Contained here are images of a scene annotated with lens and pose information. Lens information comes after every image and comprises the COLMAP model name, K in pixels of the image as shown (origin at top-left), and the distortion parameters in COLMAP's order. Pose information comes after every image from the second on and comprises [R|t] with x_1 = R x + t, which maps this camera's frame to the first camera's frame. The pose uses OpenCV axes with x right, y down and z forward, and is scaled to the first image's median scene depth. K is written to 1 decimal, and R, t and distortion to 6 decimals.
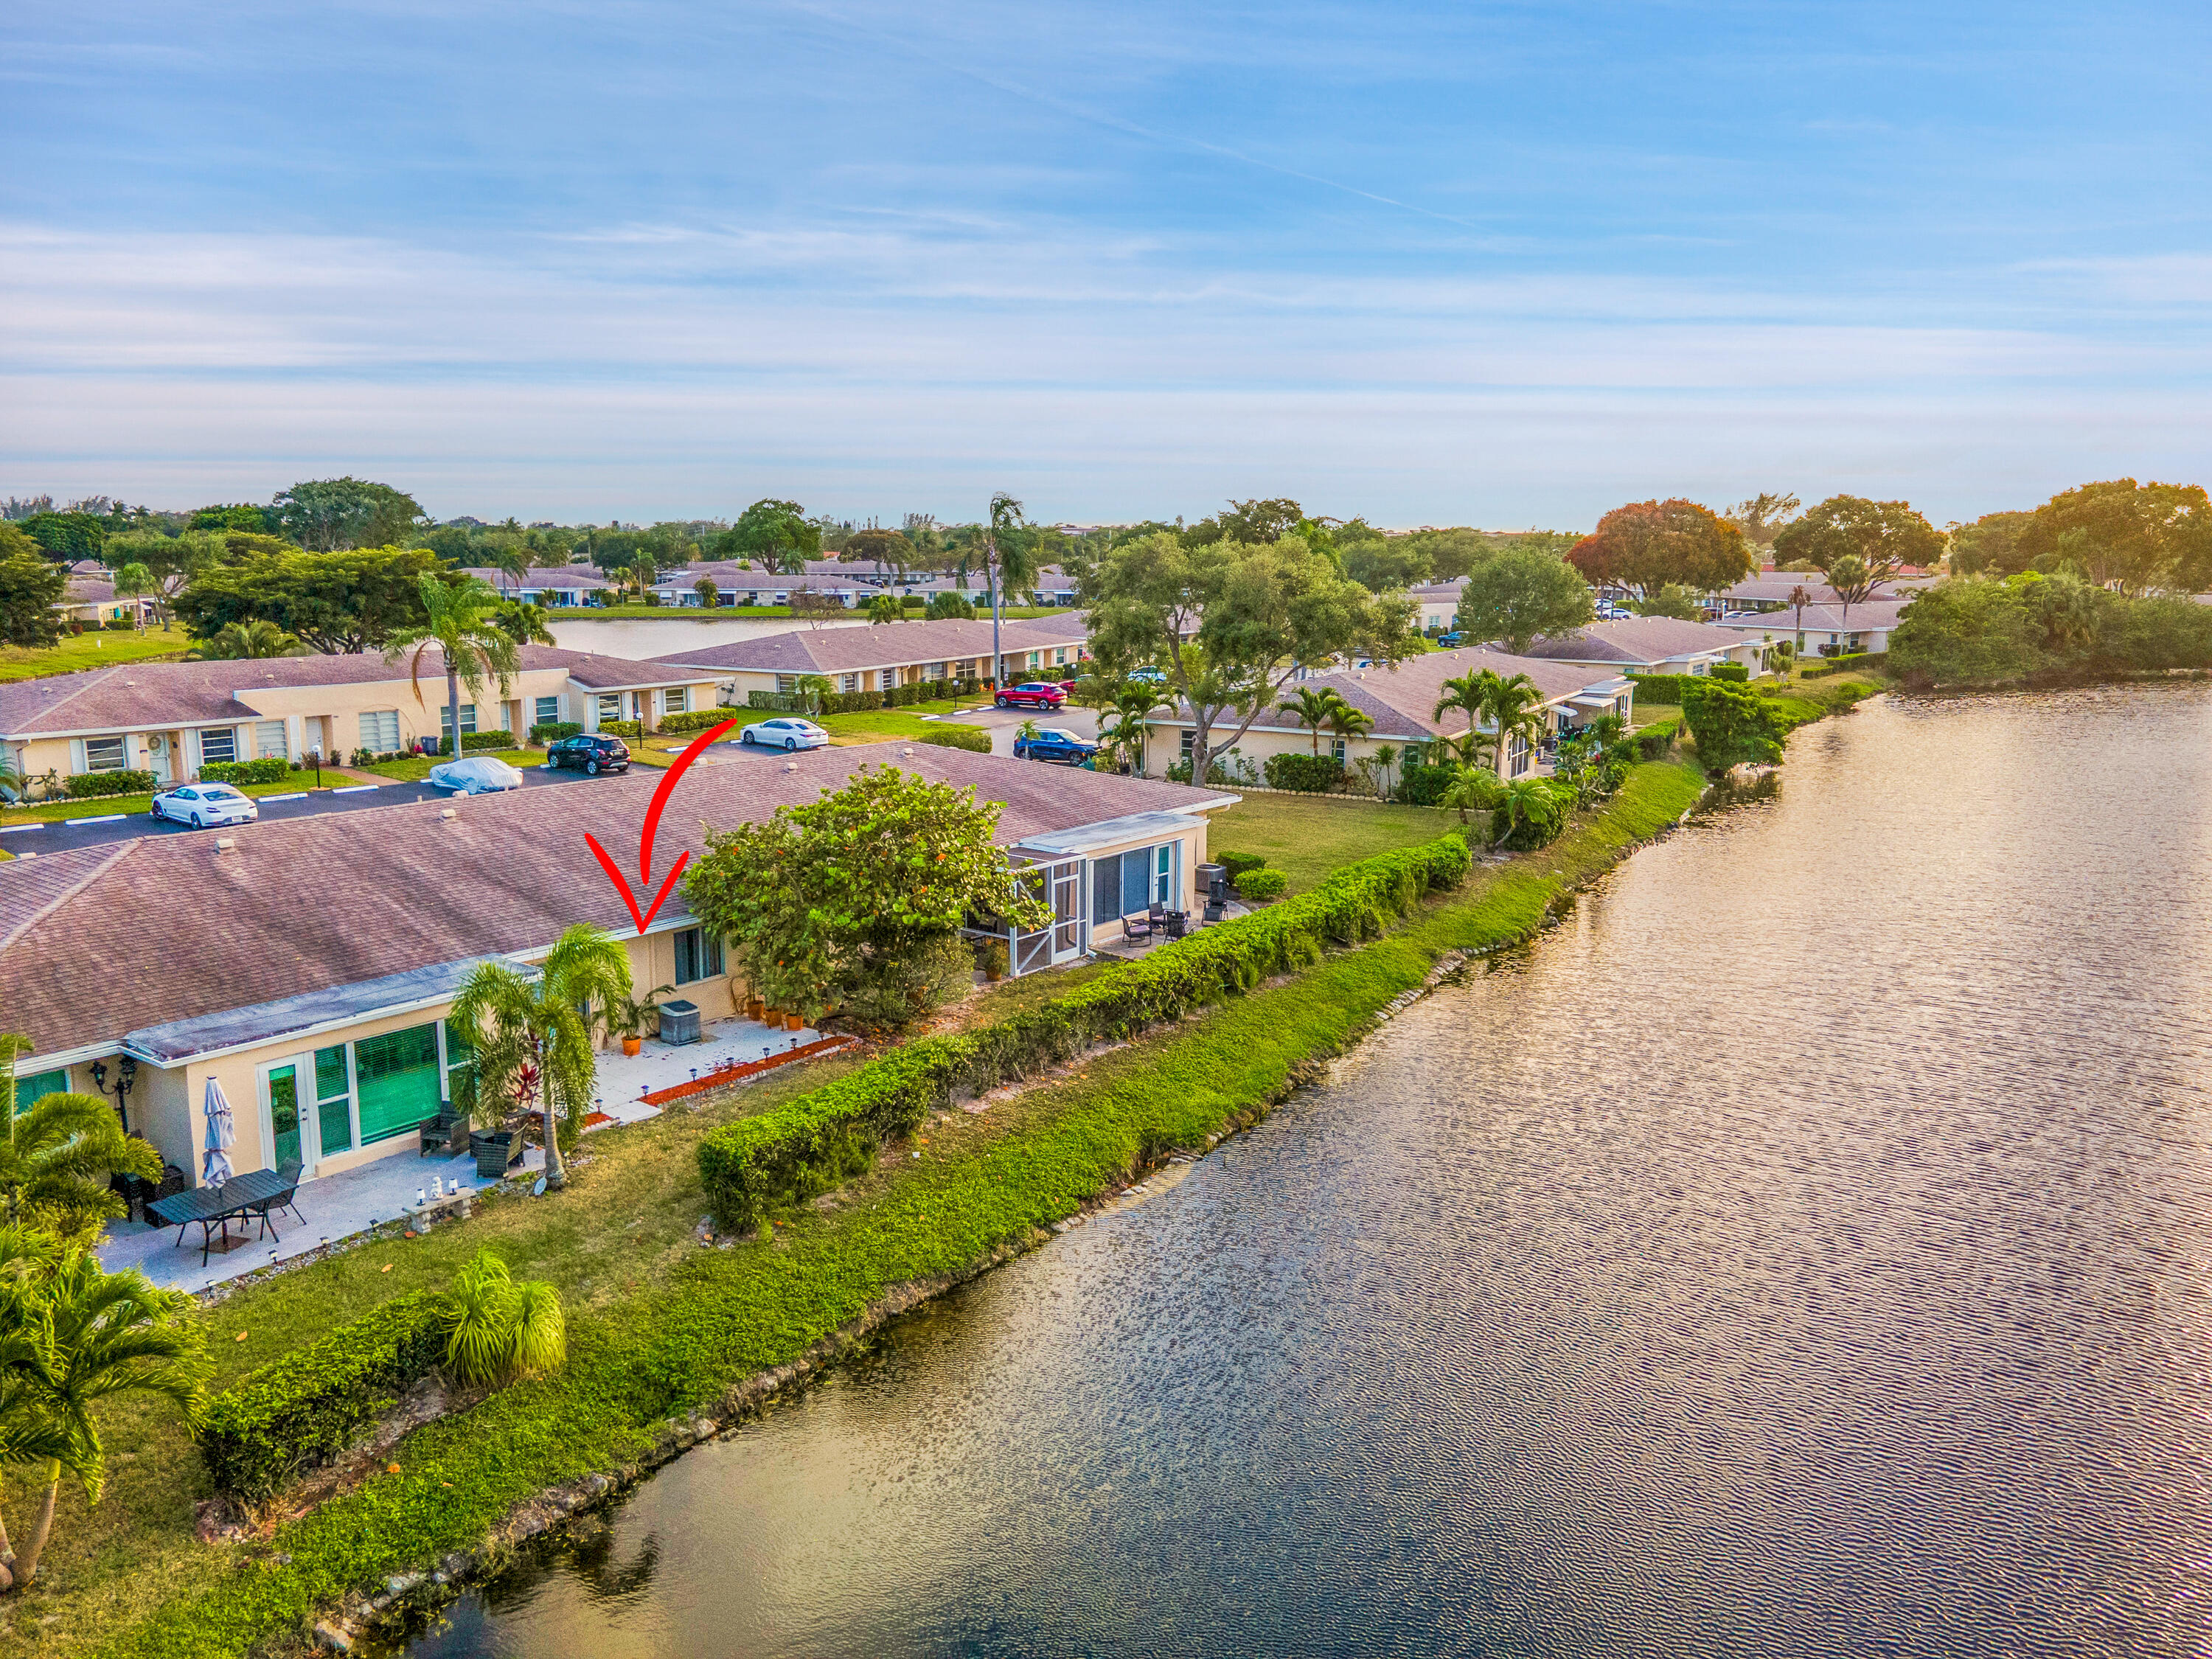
lens RADIAL K [[1619.6, 0, 1106.0], [0, 1619.6, 829.5], [0, 0, 1]] dist [0.082332, -0.083367]
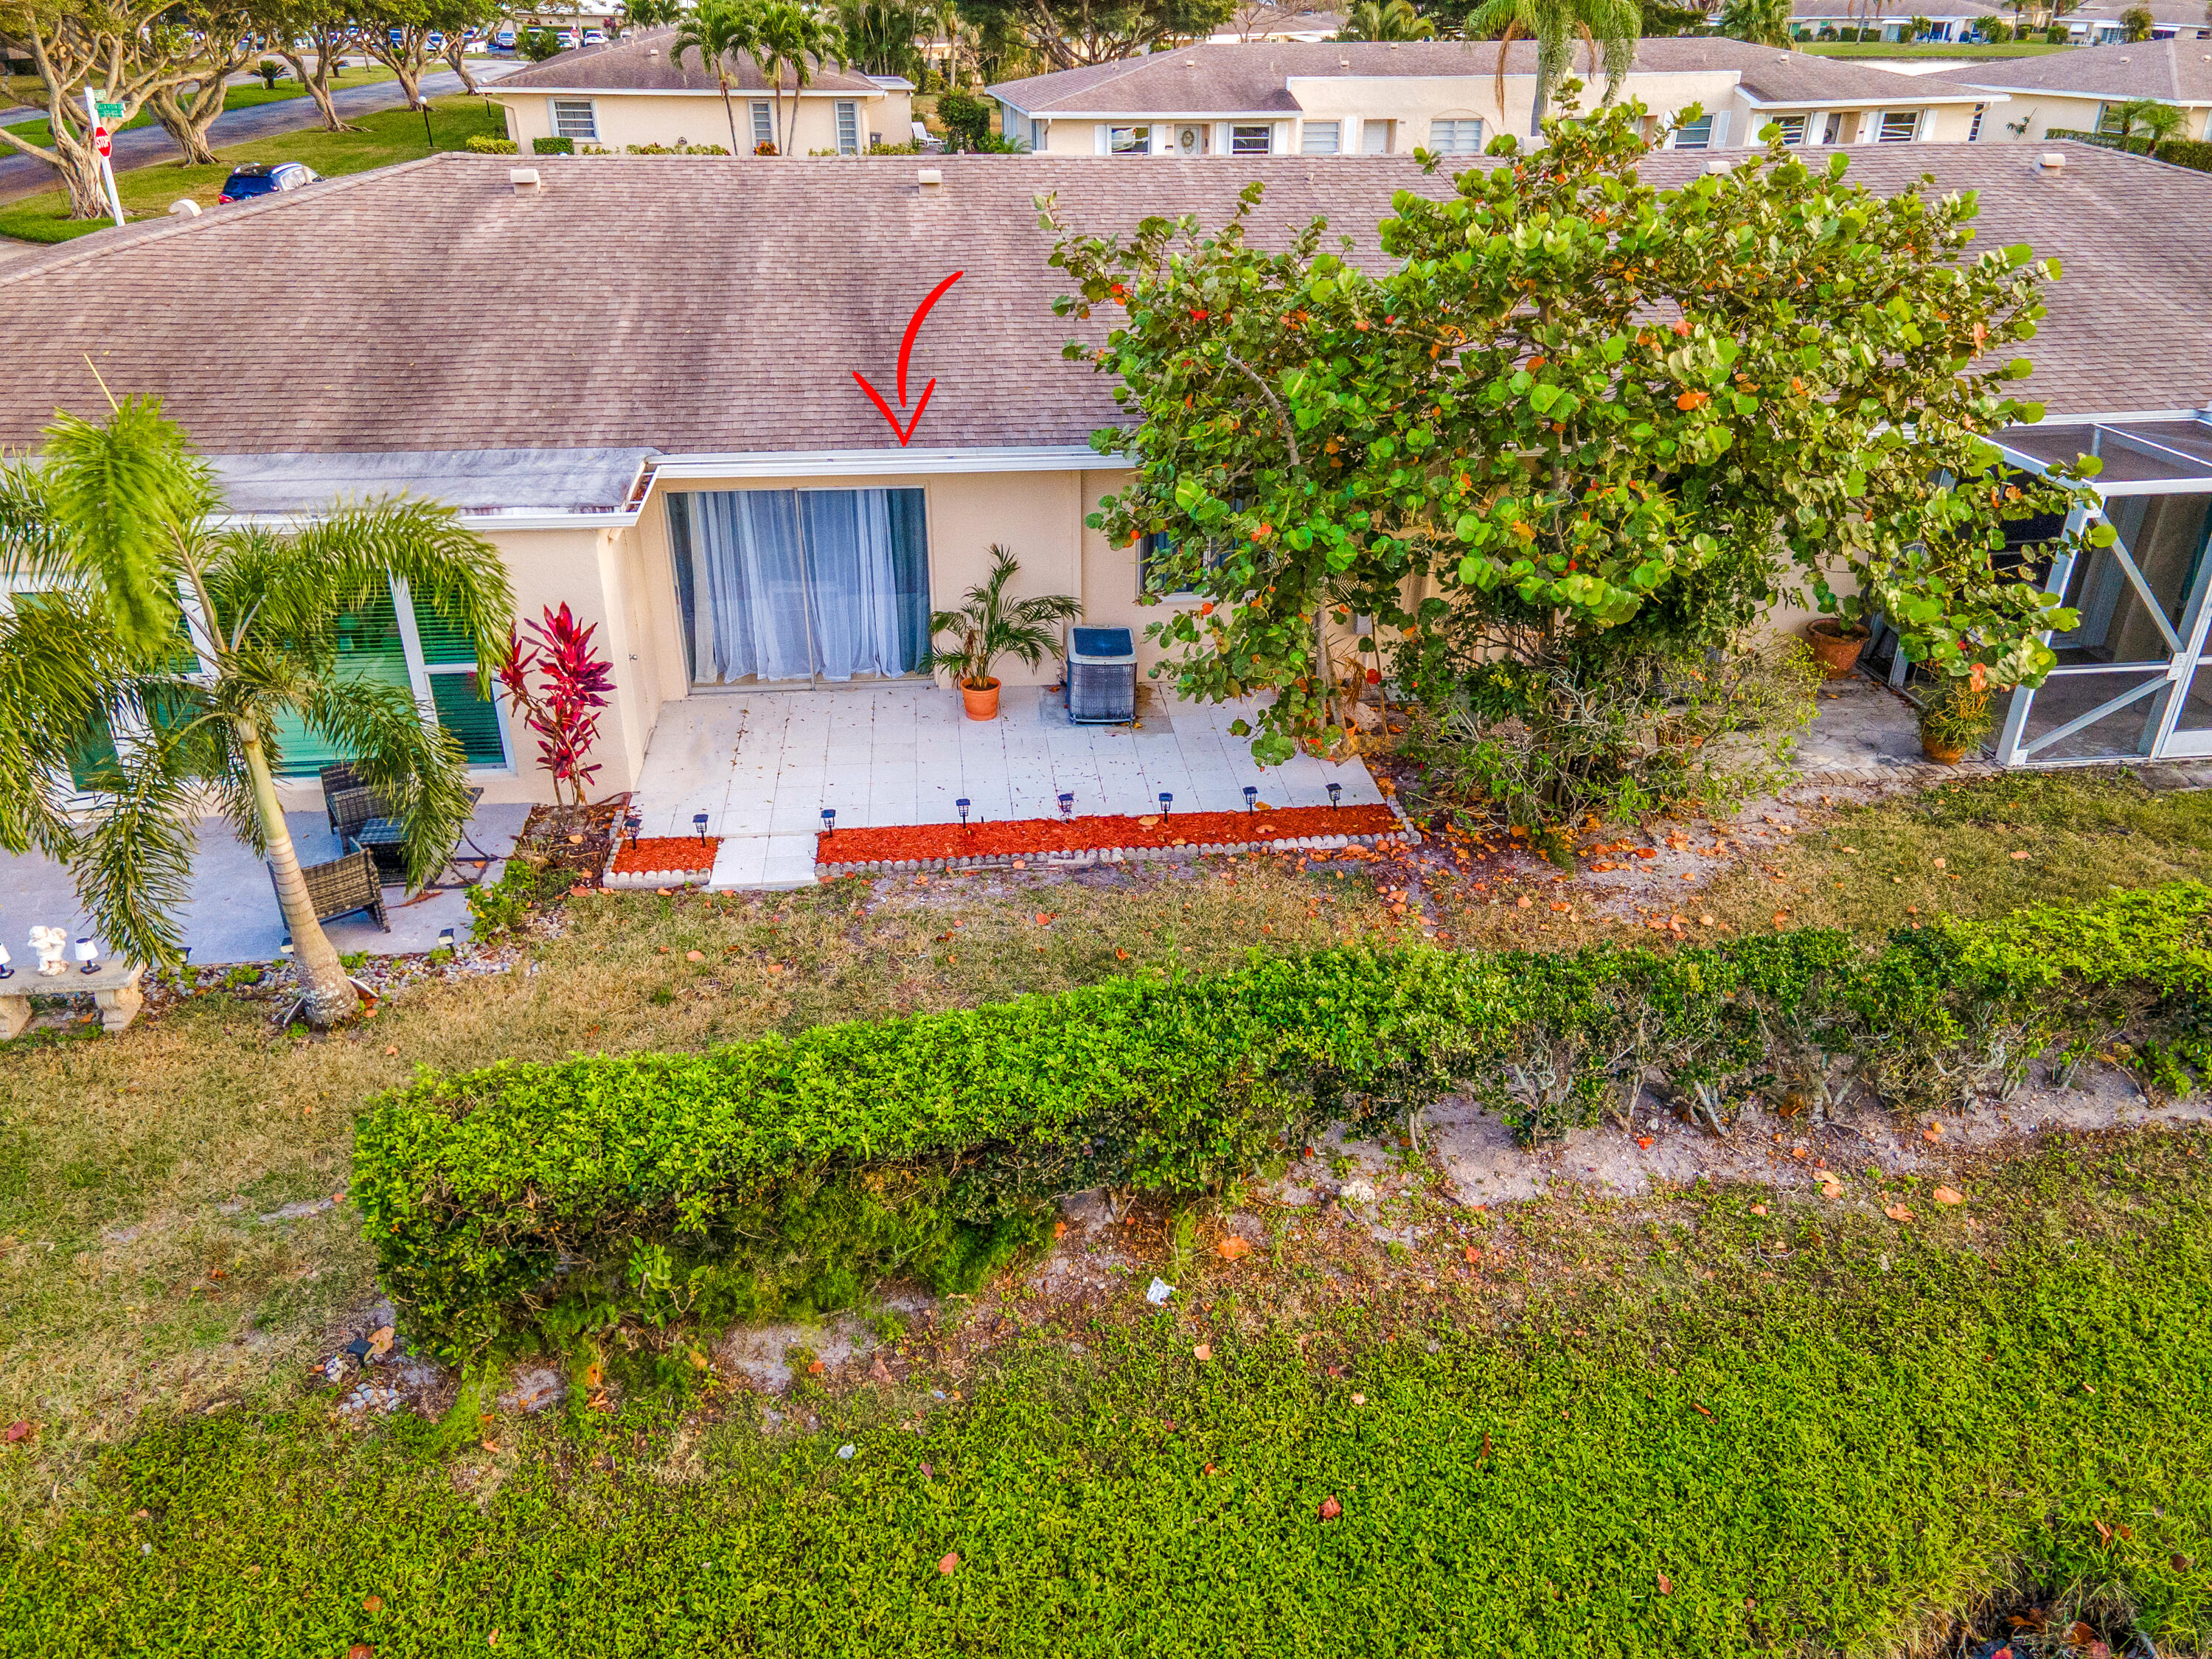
lens RADIAL K [[1619.6, 0, 1106.0], [0, 1619.6, 829.5], [0, 0, 1]] dist [0.082332, -0.083367]
pose [[0.707767, 0.319332, -0.630153, 0.045435], [-0.123858, 0.934280, 0.334336, 0.003208], [0.695503, -0.158582, 0.700804, 0.639636]]
